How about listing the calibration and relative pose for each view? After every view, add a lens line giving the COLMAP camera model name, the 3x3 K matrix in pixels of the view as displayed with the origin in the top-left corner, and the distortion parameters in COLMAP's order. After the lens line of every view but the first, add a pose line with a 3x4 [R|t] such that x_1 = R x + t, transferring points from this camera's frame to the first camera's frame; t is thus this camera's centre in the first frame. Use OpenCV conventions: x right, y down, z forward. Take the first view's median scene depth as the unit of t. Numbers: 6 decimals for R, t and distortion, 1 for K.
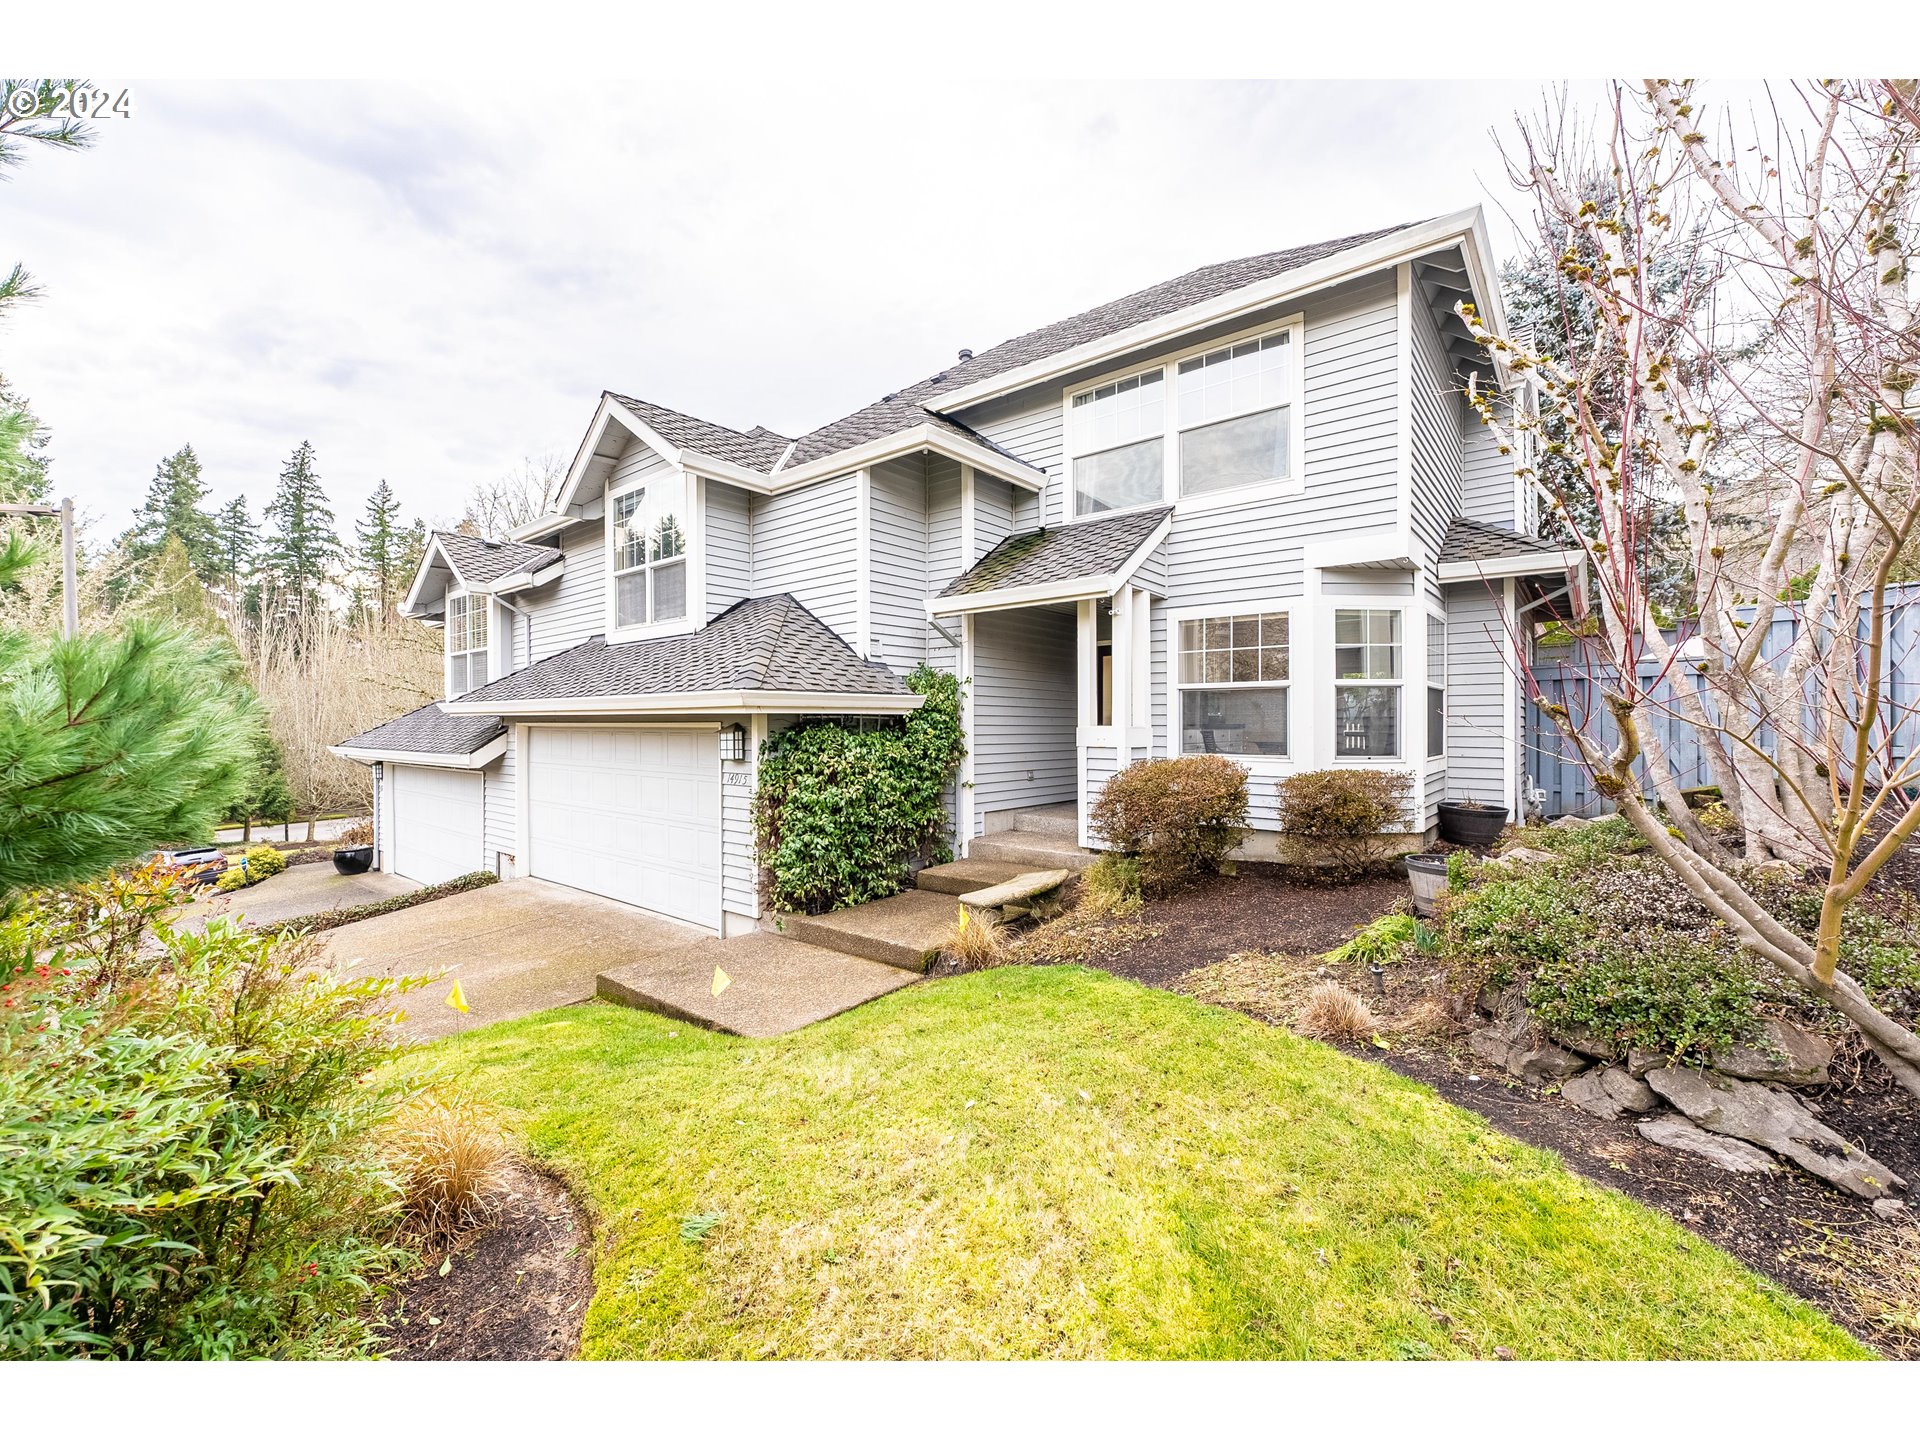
lens RADIAL K [[780.7, 0, 957.2], [0, 780.7, 715.9], [0, 0, 1]] dist [-0.001033, -0.000129]
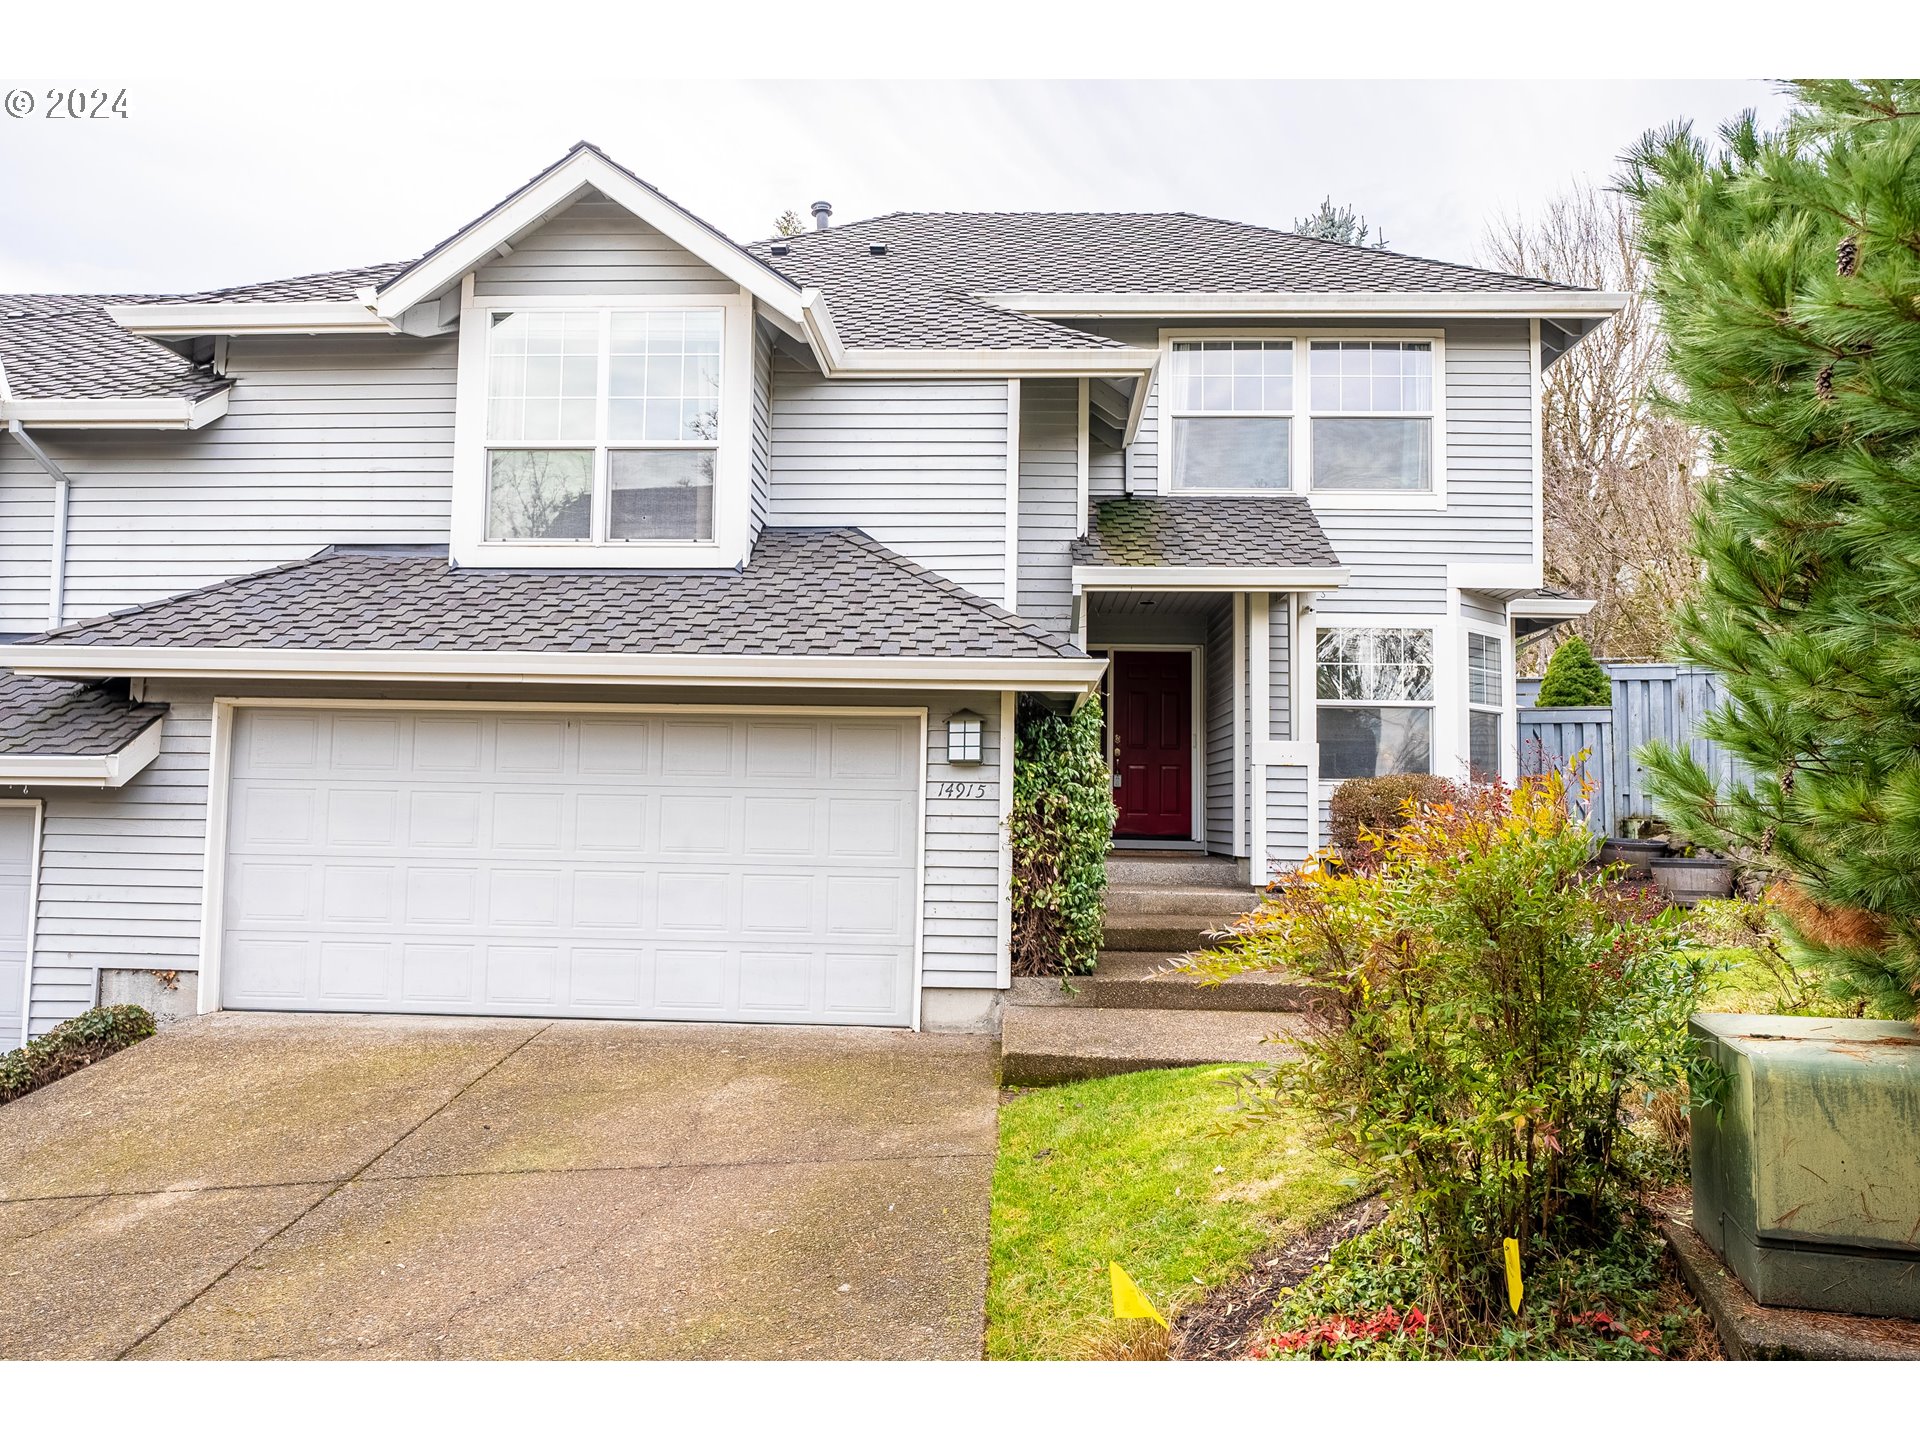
lens RADIAL K [[1291.9, 0, 961.7], [0, 1291.9, 727.7], [0, 0, 1]] dist [0.000793, -0.001691]
pose [[0.794179, 0.053976, 0.605281, -0.907103], [-0.022123, 0.997955, -0.059965, 0.087265], [-0.607281, 0.034232, 0.793750, 0.089103]]
